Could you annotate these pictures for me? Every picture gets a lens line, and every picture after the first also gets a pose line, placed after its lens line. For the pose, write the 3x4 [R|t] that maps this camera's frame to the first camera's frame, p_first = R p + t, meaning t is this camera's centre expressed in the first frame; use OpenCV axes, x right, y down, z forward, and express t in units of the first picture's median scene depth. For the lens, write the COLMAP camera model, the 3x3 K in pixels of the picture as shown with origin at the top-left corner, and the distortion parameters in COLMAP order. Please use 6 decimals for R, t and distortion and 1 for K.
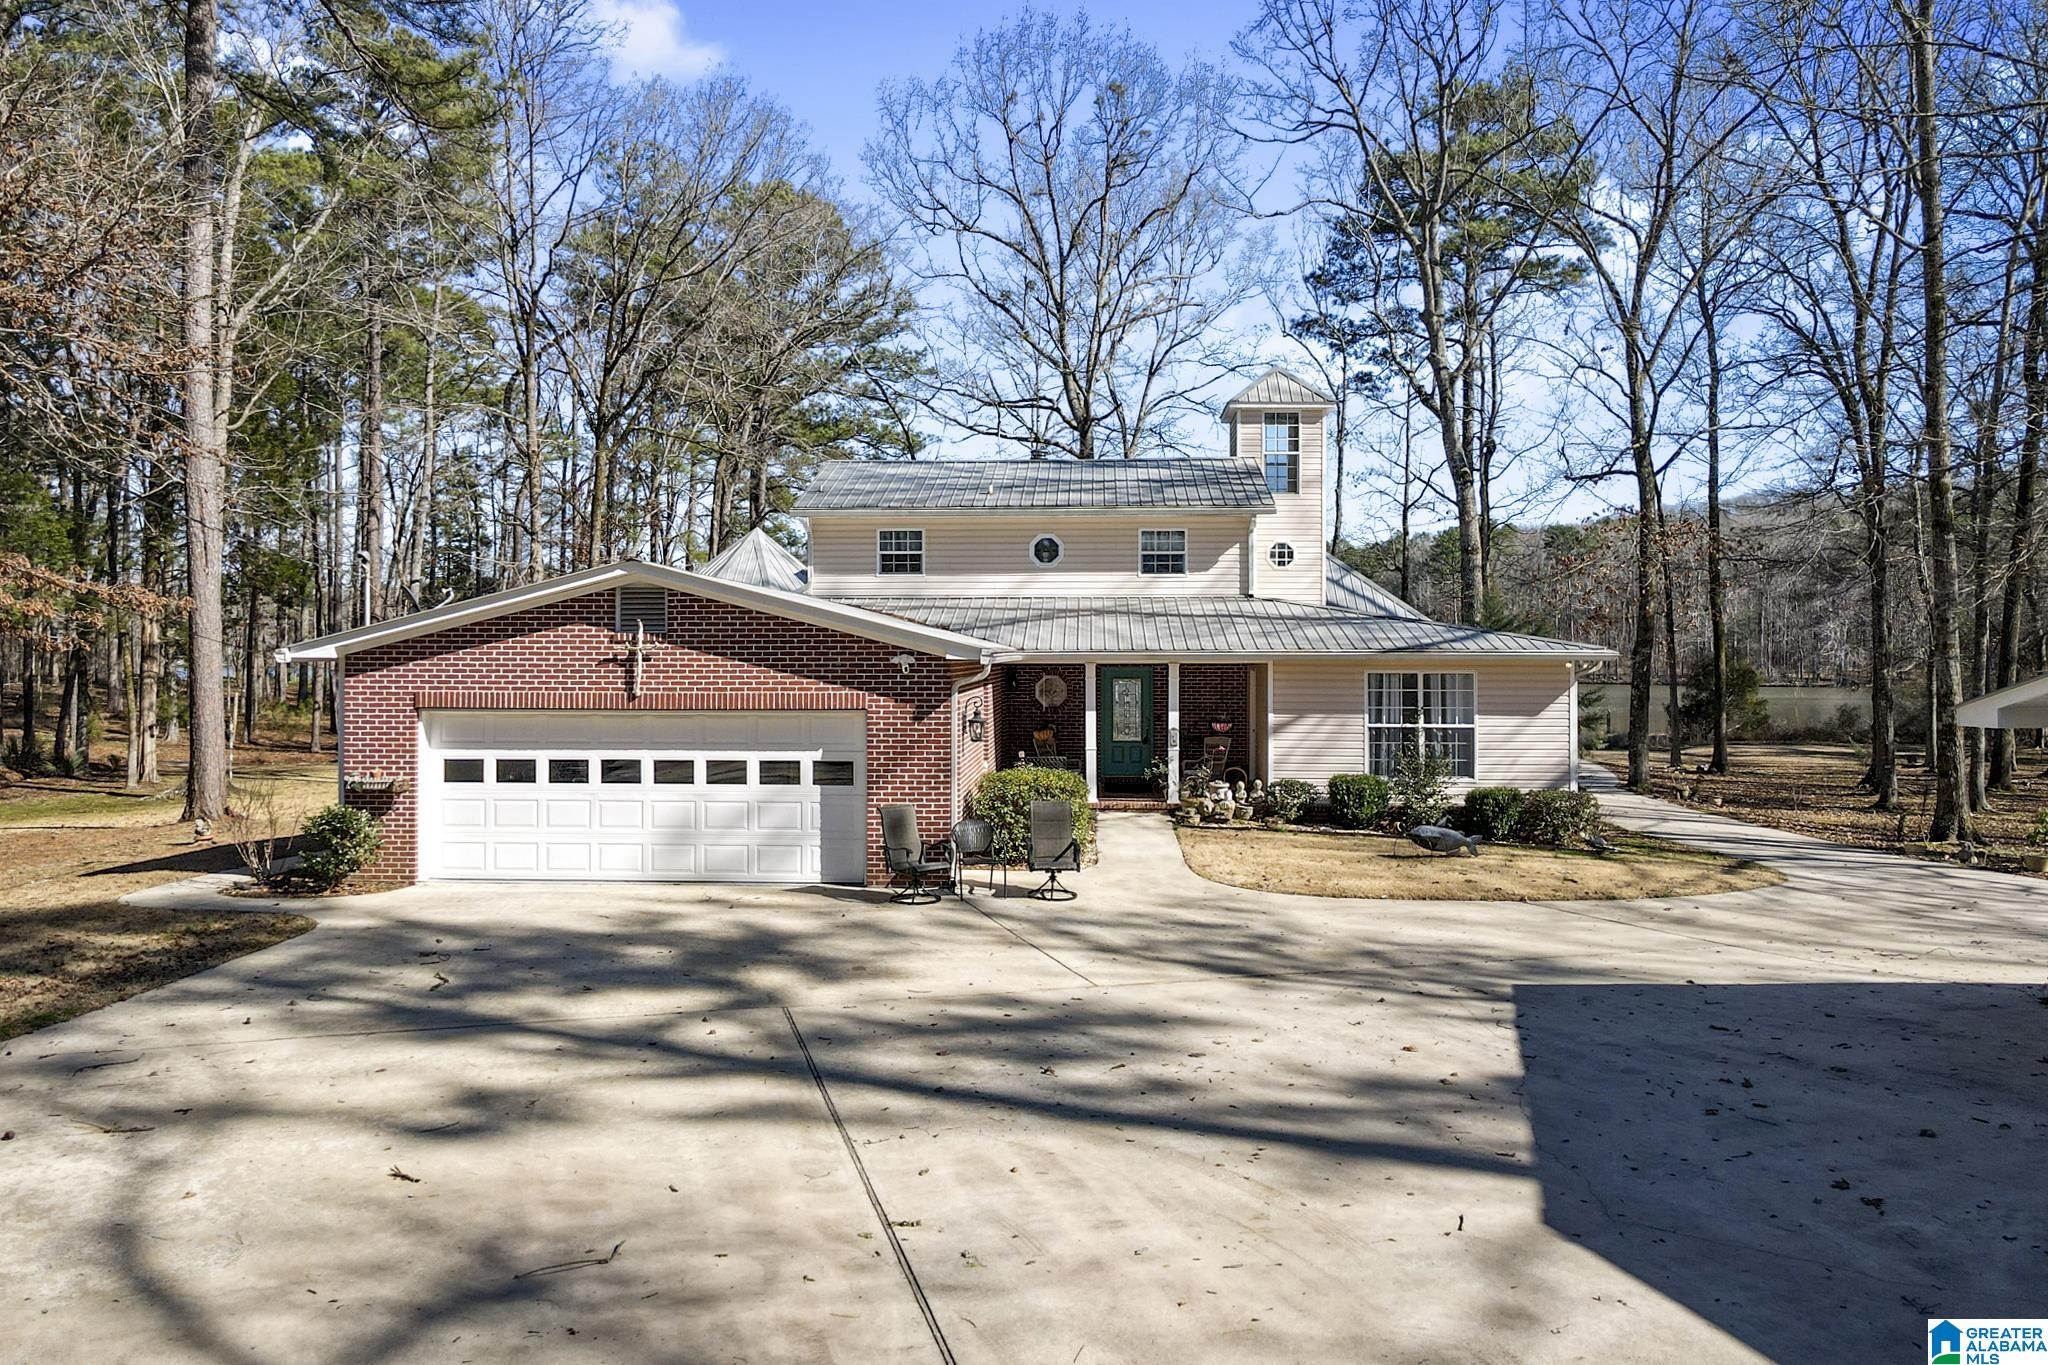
lens RADIAL K [[1535.3, 0, 1011.8], [0, 1535.3, 639.4], [0, 0, 1]] dist [-0.002091, 0.027156]
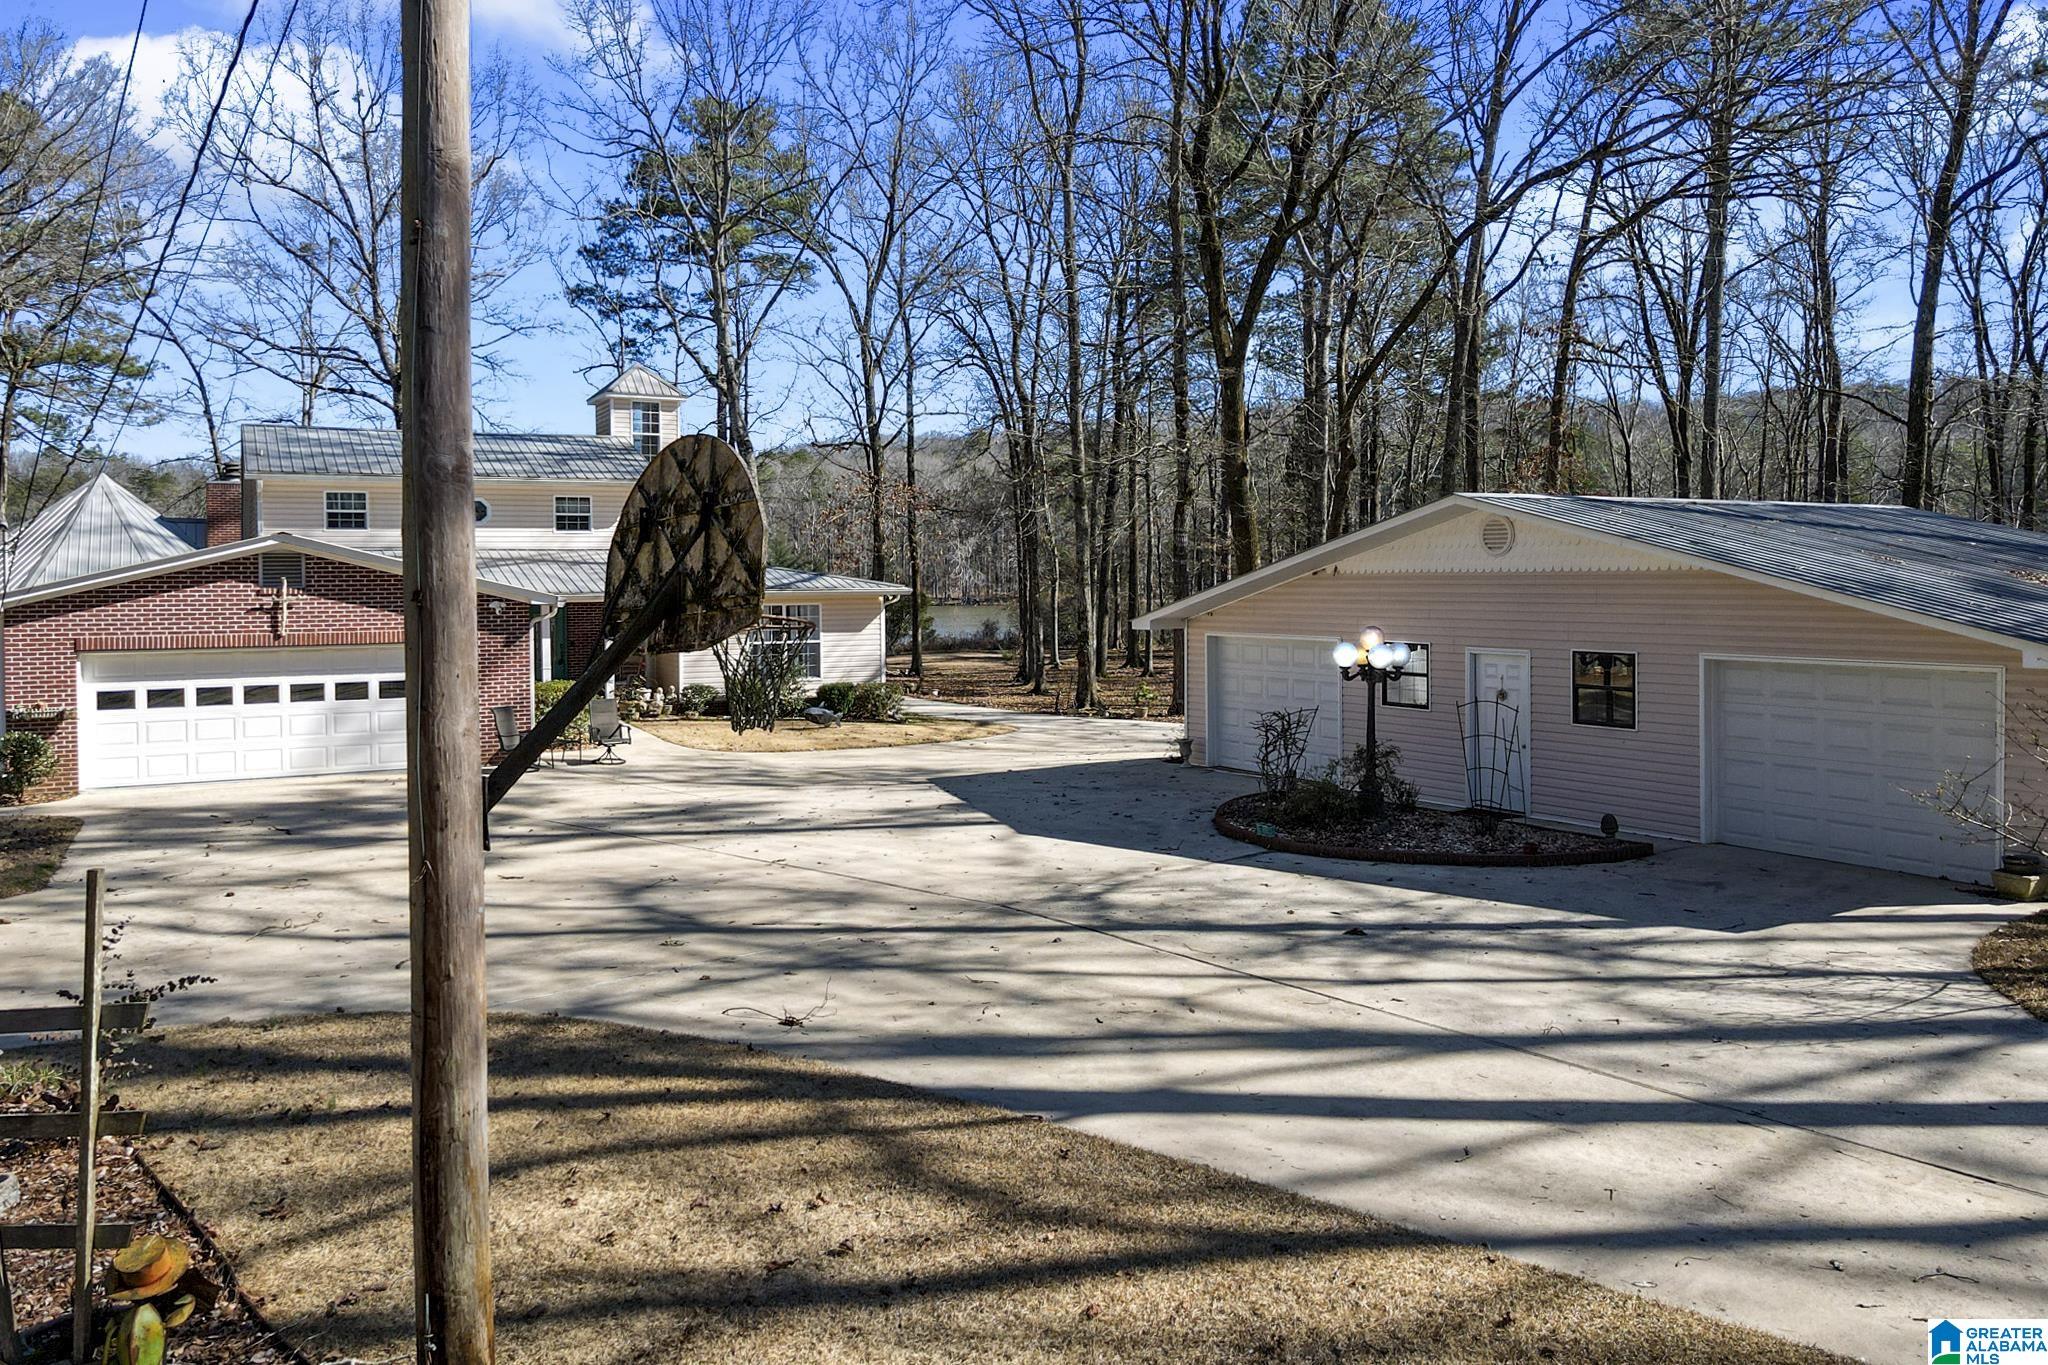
lens RADIAL K [[1535.3, 0, 1055.1], [0, 1535.3, 597.2], [0, 0, 1]] dist [-0.002091, 0.027156]
pose [[0.848013, -0.015966, 0.529734, -0.276054], [0.004552, 0.999729, 0.022844, -0.016925], [-0.529955, -0.016960, 0.847856, -0.341549]]
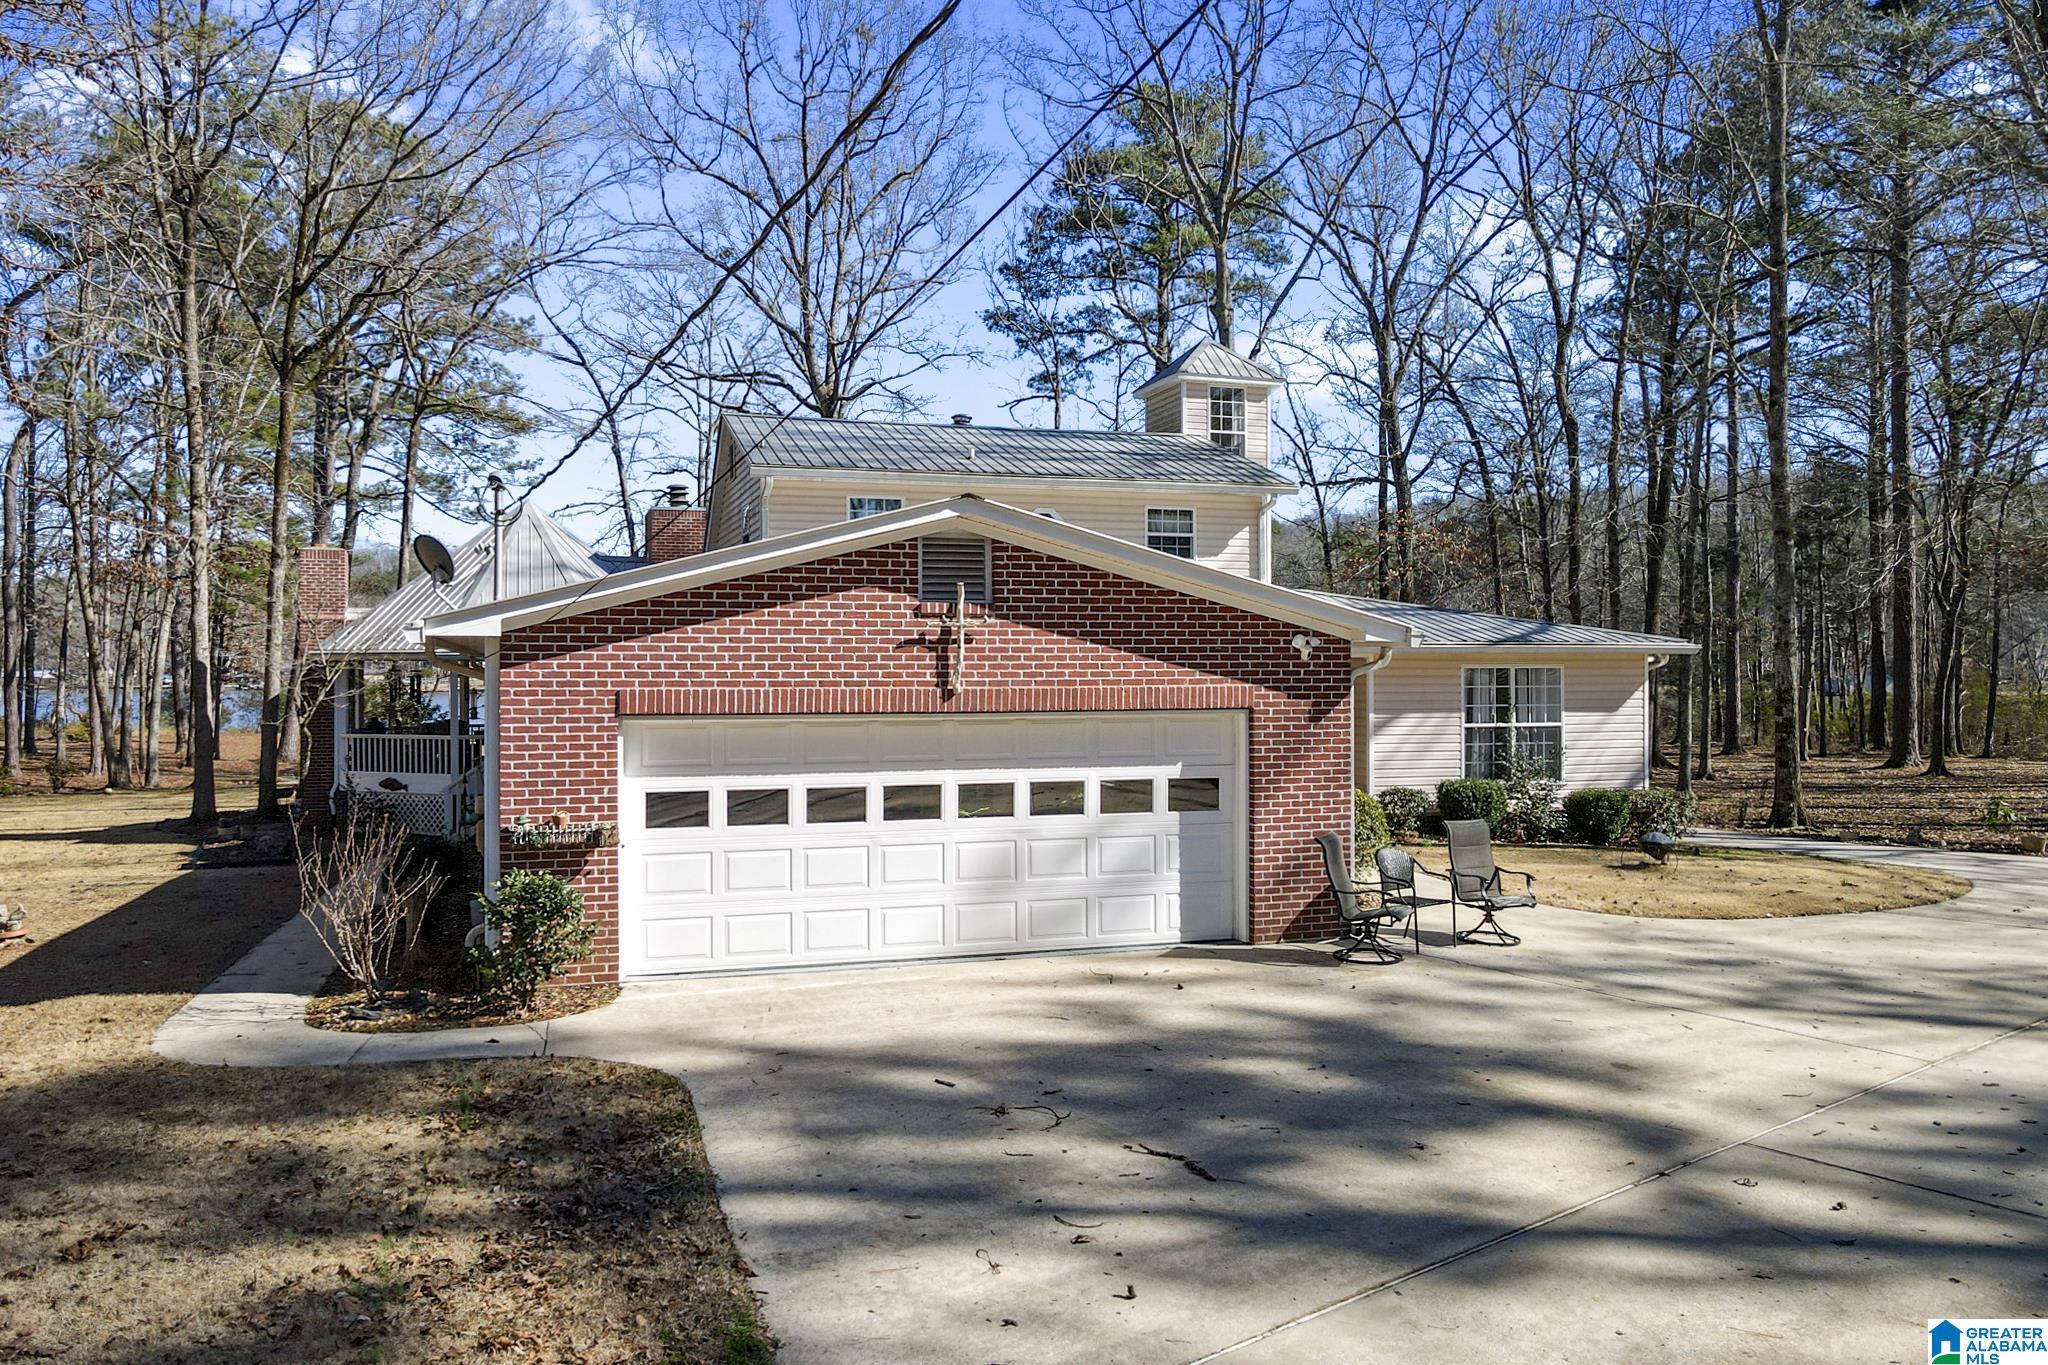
lens RADIAL K [[1535.3, 0, 1039.4], [0, 1535.3, 652.8], [0, 0, 1]] dist [-0.002091, 0.027156]
pose [[0.930843, 0.000820, 0.365418, -0.337061], [-0.000490, 0.999999, -0.000997, 0.014084], [-0.365419, 0.000749, 0.930843, 0.244480]]
